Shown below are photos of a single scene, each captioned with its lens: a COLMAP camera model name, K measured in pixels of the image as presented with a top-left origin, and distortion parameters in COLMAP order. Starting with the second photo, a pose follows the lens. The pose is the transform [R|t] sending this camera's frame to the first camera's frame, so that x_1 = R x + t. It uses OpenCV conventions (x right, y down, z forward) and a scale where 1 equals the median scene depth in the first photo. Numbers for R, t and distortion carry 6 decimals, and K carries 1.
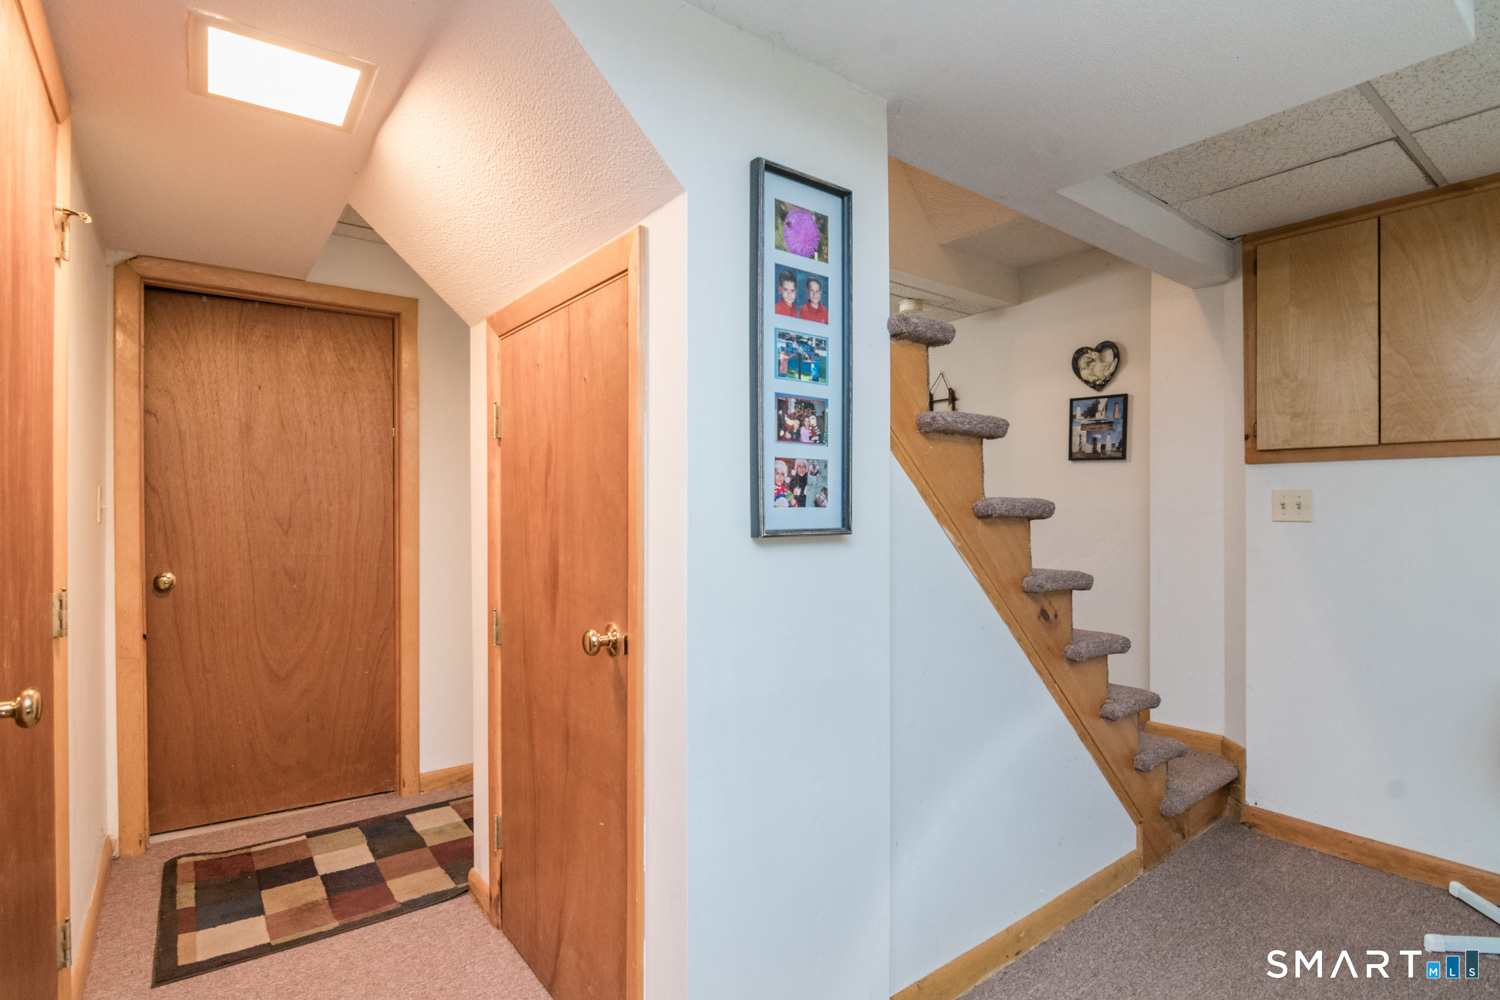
lens RADIAL K [[733.7, 0, 742.2], [0, 733.7, 511.5], [0, 0, 1]] dist [-0.006386, -0.001669]
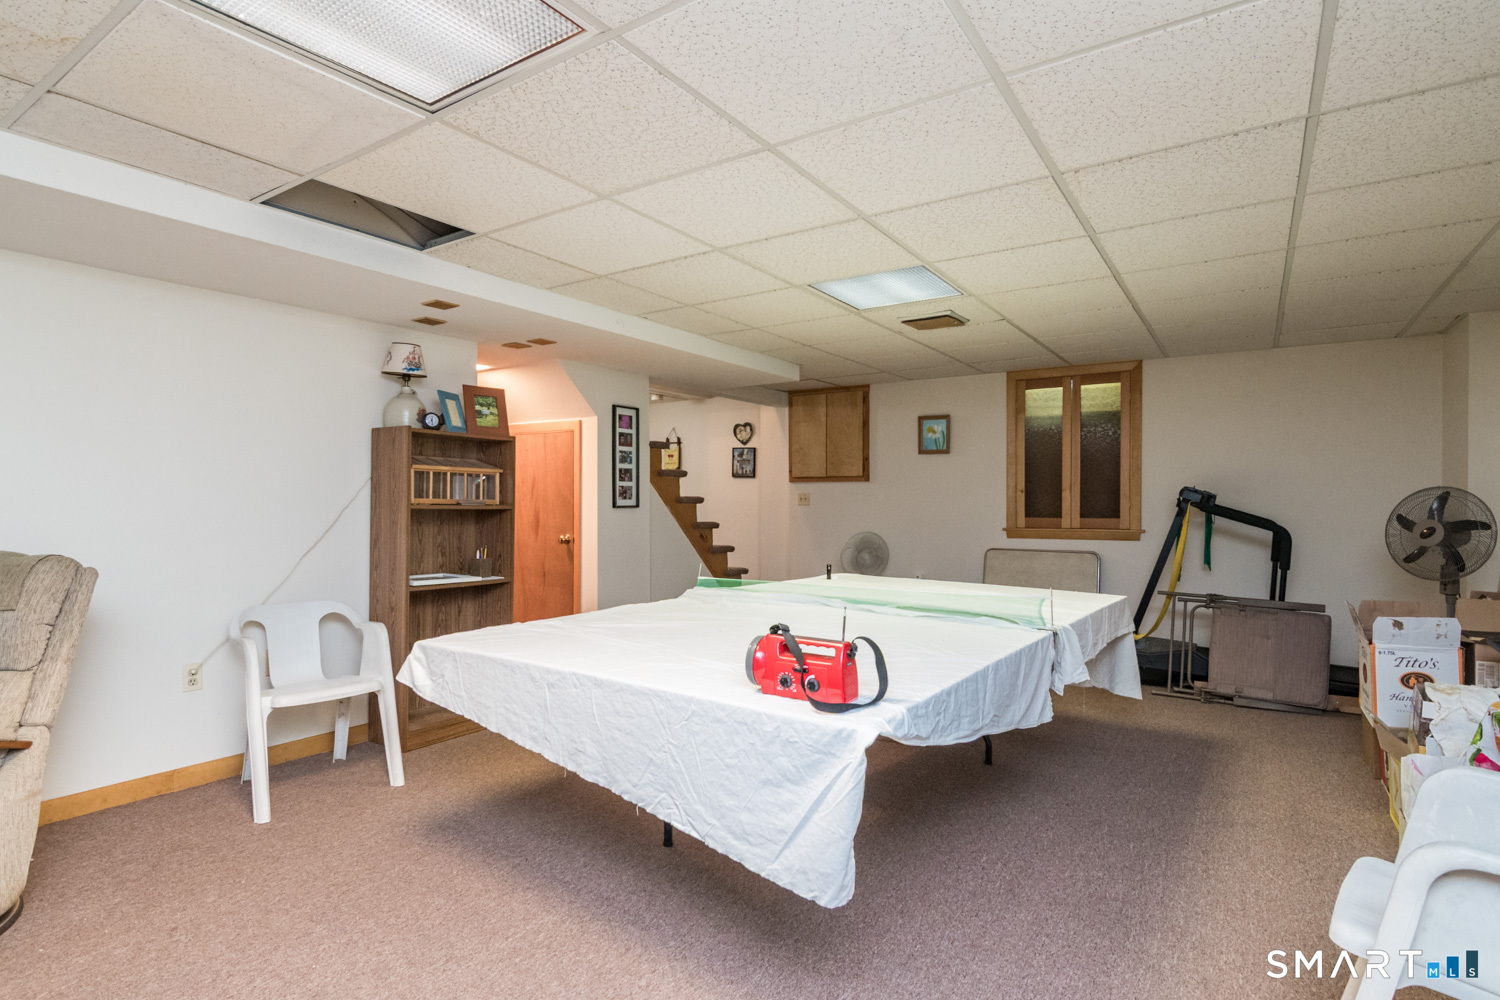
lens RADIAL K [[748.6, 0, 740.9], [0, 748.6, 512.6], [0, 0, 1]] dist [0.013711, -0.000641]
pose [[0.946382, -0.003634, 0.323031, -0.507271], [-0.000448, 0.999921, 0.012560, 0.010888], [-0.323051, -0.012032, 0.946305, -2.360970]]
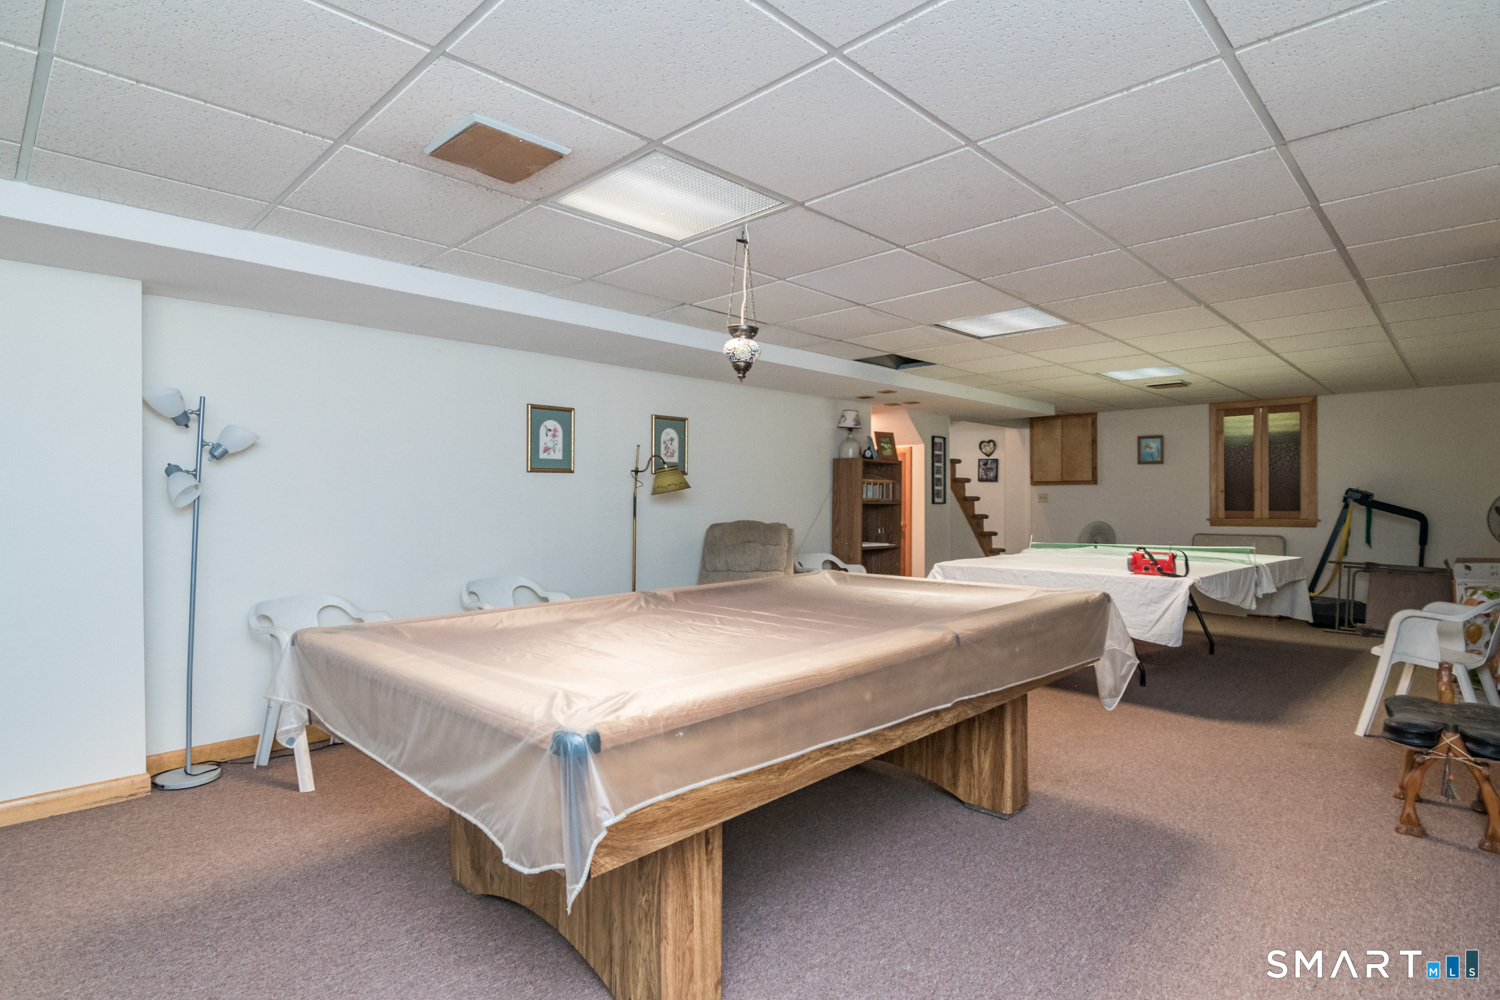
lens RADIAL K [[764.6, 0, 752.8], [0, 764.6, 505.1], [0, 0, 1]] dist [-0.002098, -0.003341]
pose [[0.986744, -0.002150, 0.162270, -1.944627], [0.001808, 0.999996, 0.002252, 0.026547], [-0.162274, -0.001929, 0.986744, -3.859154]]
